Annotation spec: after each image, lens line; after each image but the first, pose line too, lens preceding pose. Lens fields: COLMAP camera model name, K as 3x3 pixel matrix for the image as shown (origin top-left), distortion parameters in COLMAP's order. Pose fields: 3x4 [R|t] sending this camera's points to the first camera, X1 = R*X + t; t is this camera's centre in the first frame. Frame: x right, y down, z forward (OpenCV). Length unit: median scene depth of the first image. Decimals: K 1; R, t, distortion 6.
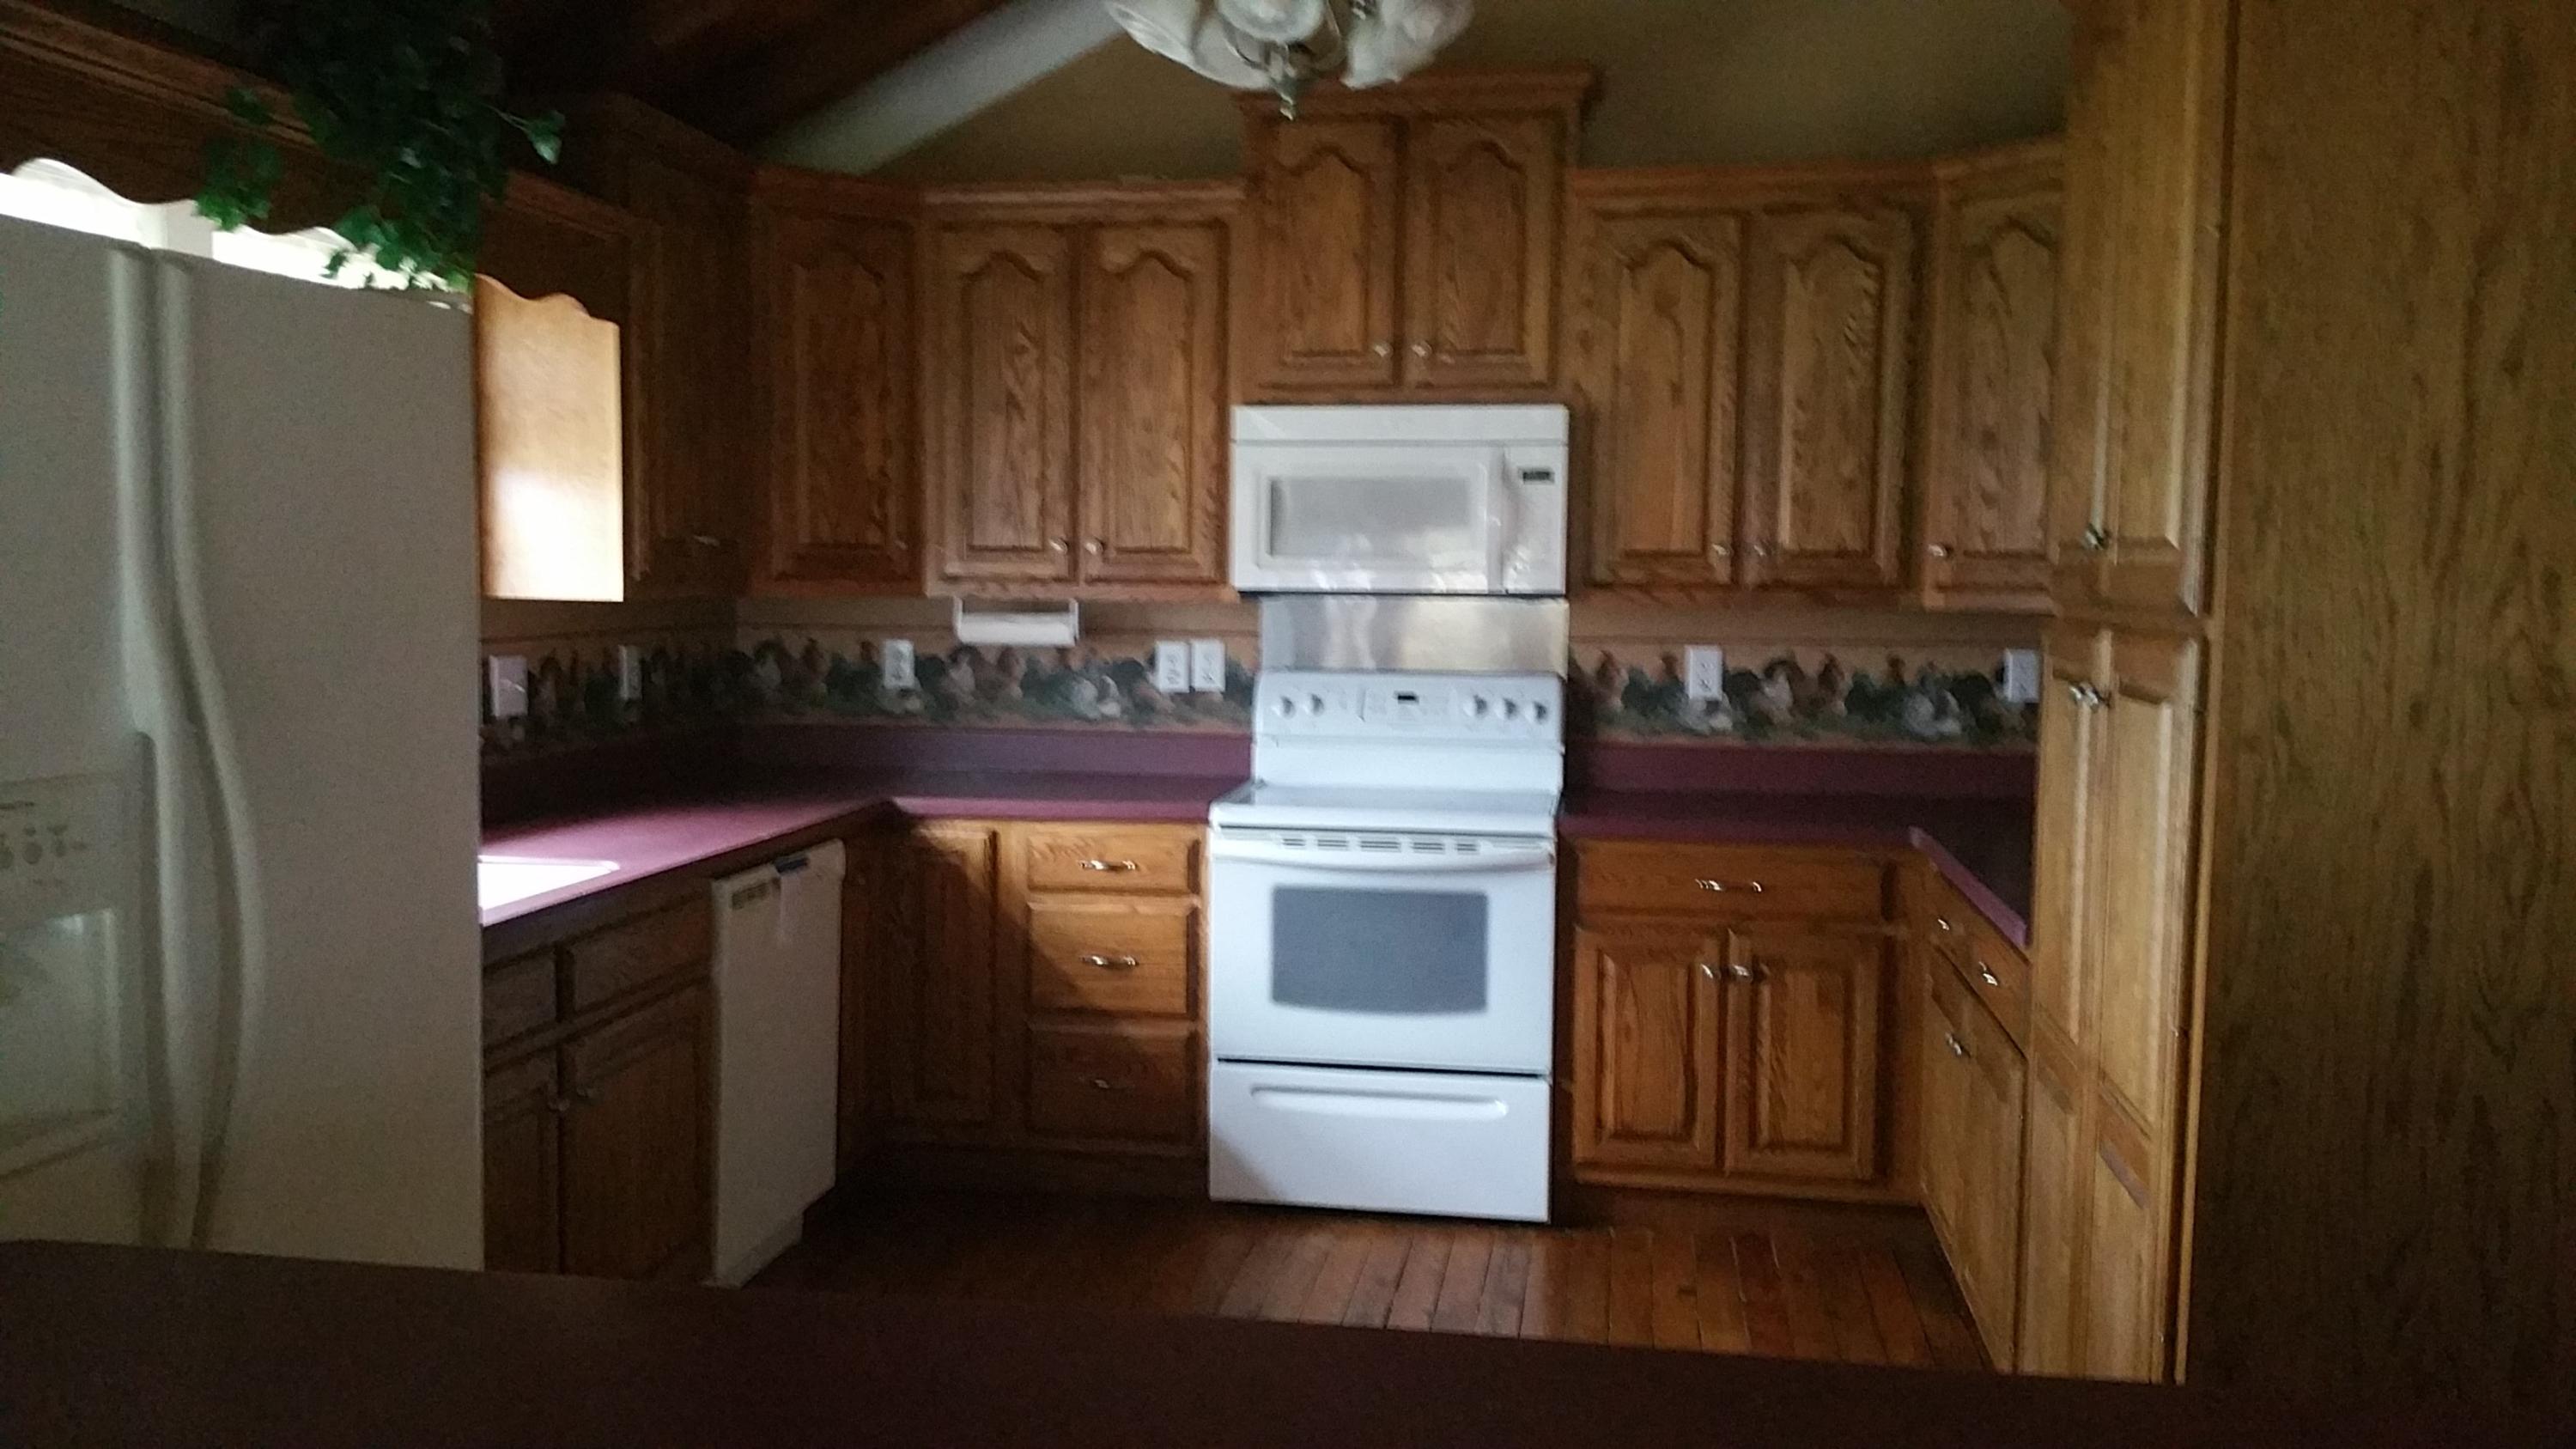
lens RADIAL K [[2000.0, 0, 1281.0], [0, 2000.0, 718.8], [0, 0, 1]] dist [0.012253, 0.001664]
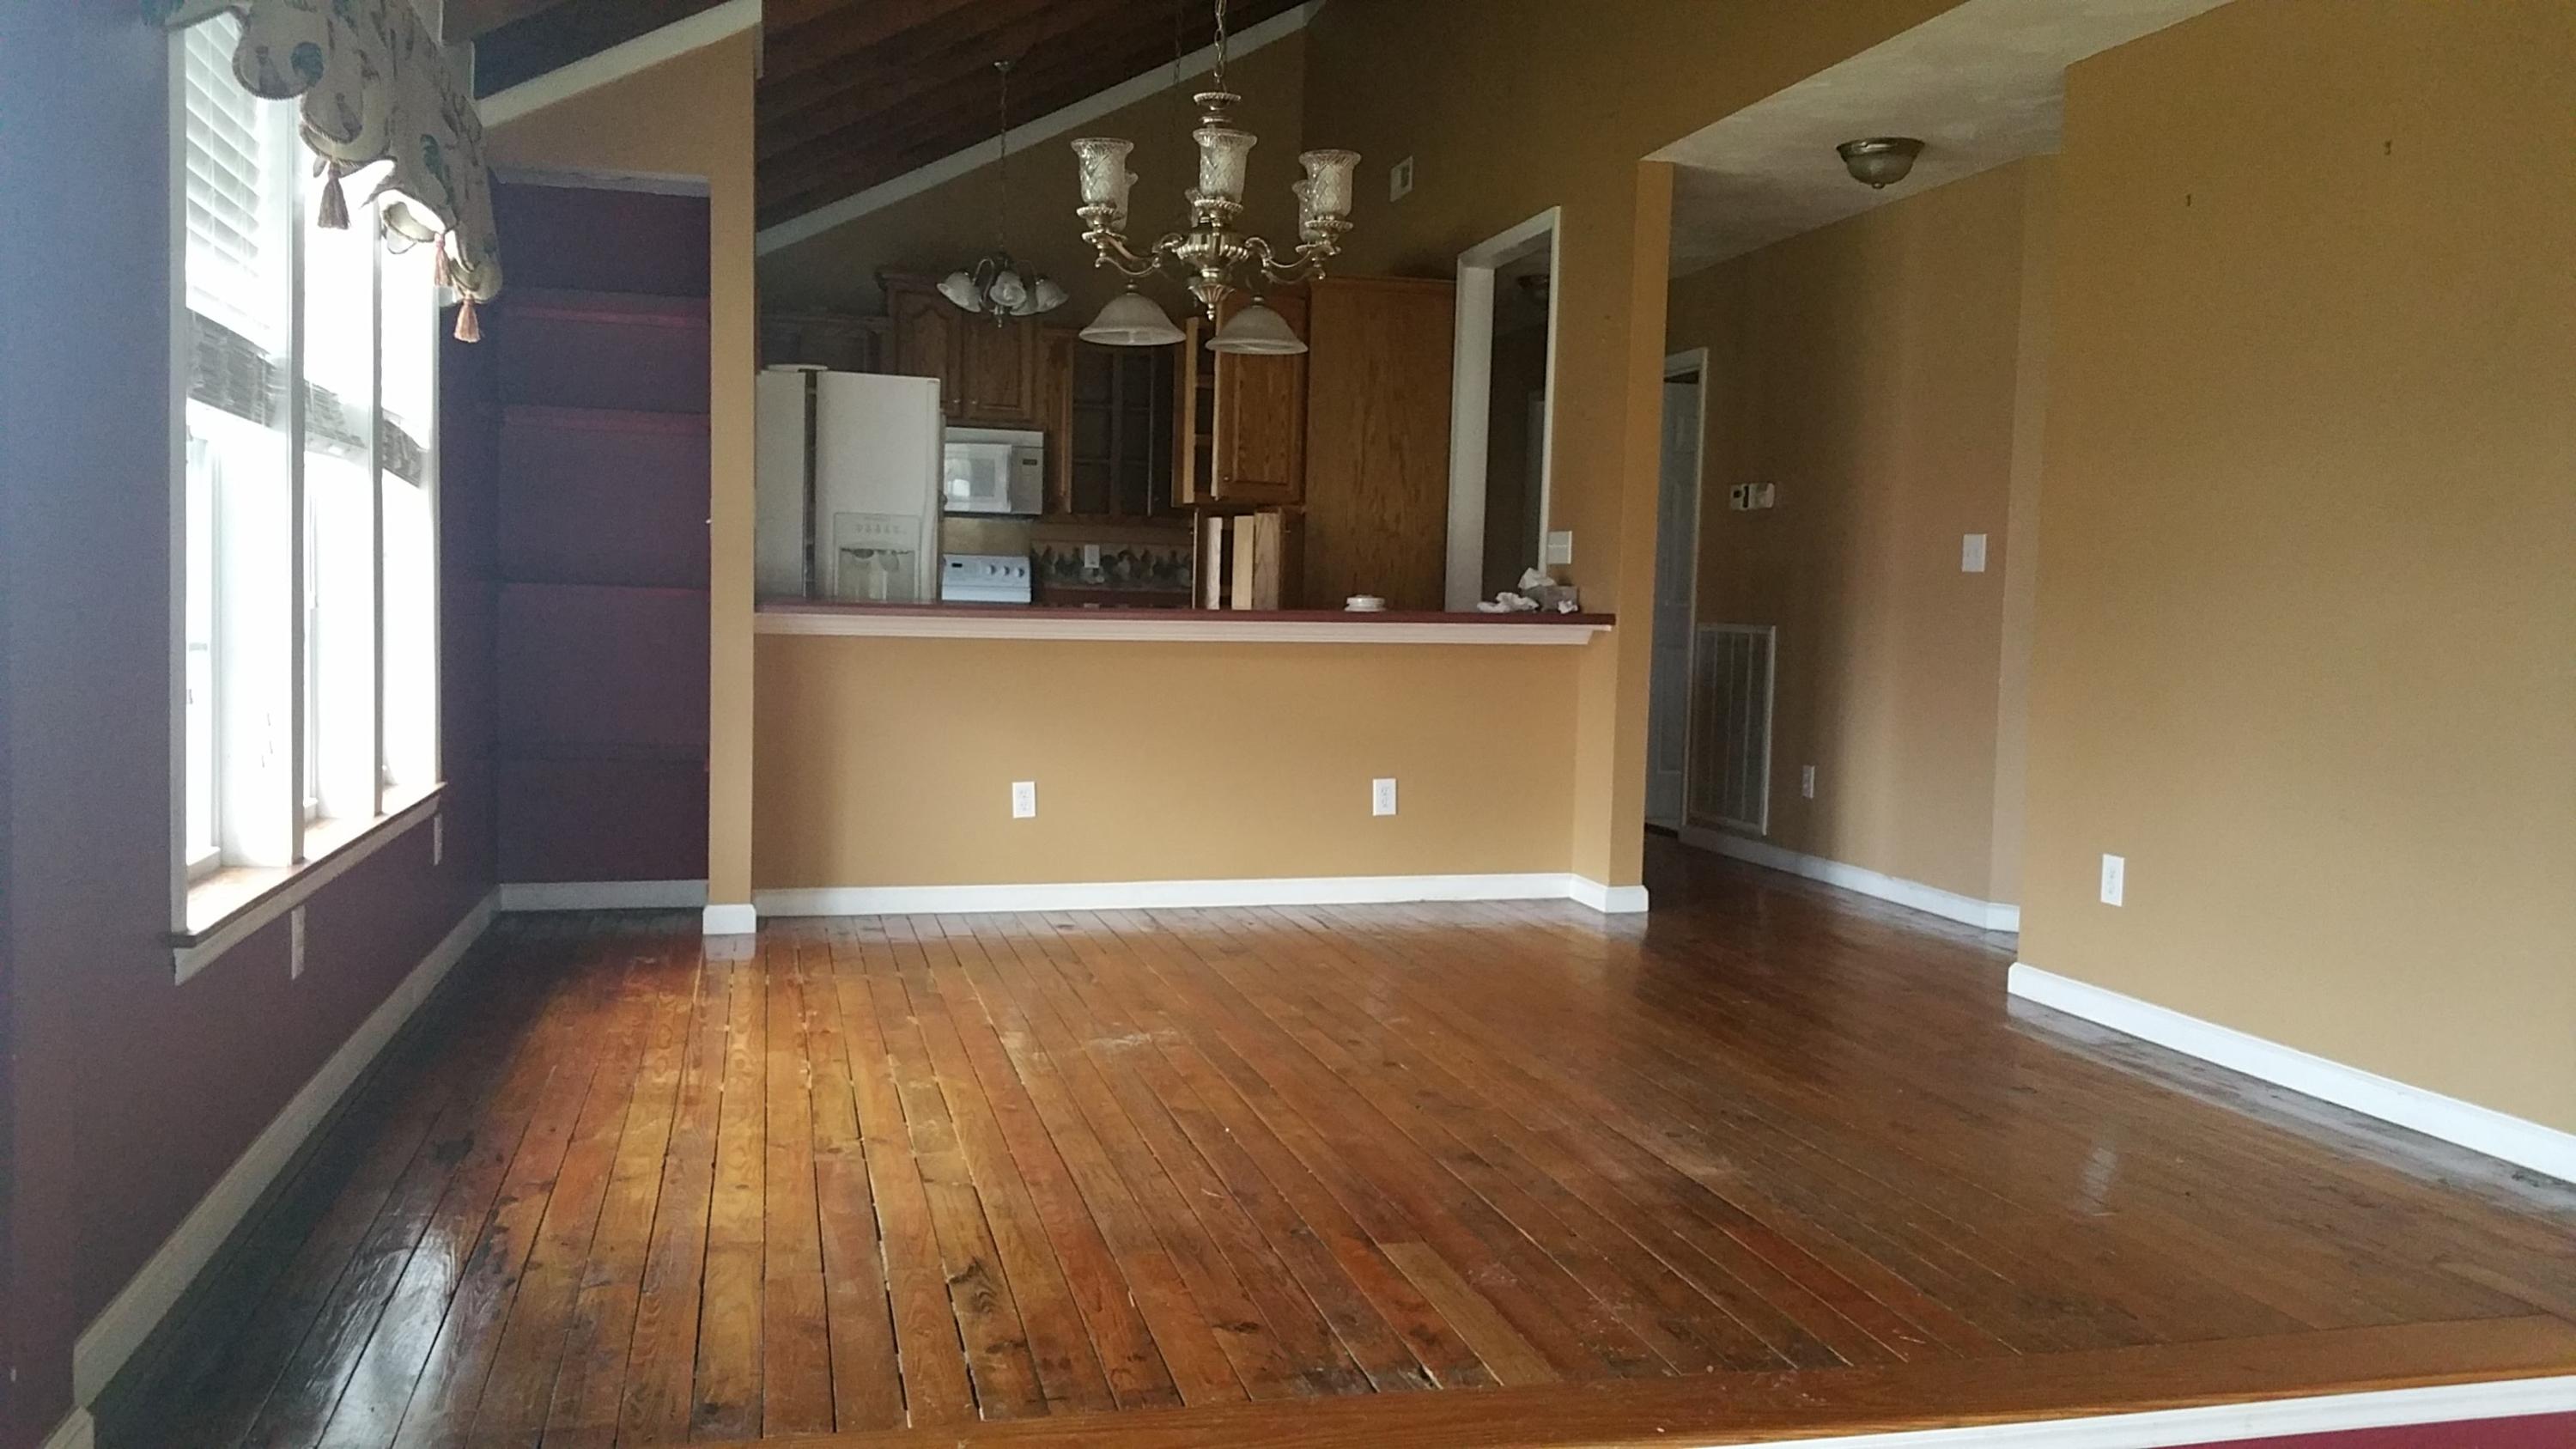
lens RADIAL K [[2000.0, 0, 1287.1], [0, 2000.0, 727.2], [0, 0, 1]] dist [0.012253, 0.001664]
pose [[0.908287, -0.008471, 0.418261, -0.516851], [0.008876, 0.999960, 0.000976, 0.165140], [-0.418253, 0.002826, 0.908326, -1.088503]]
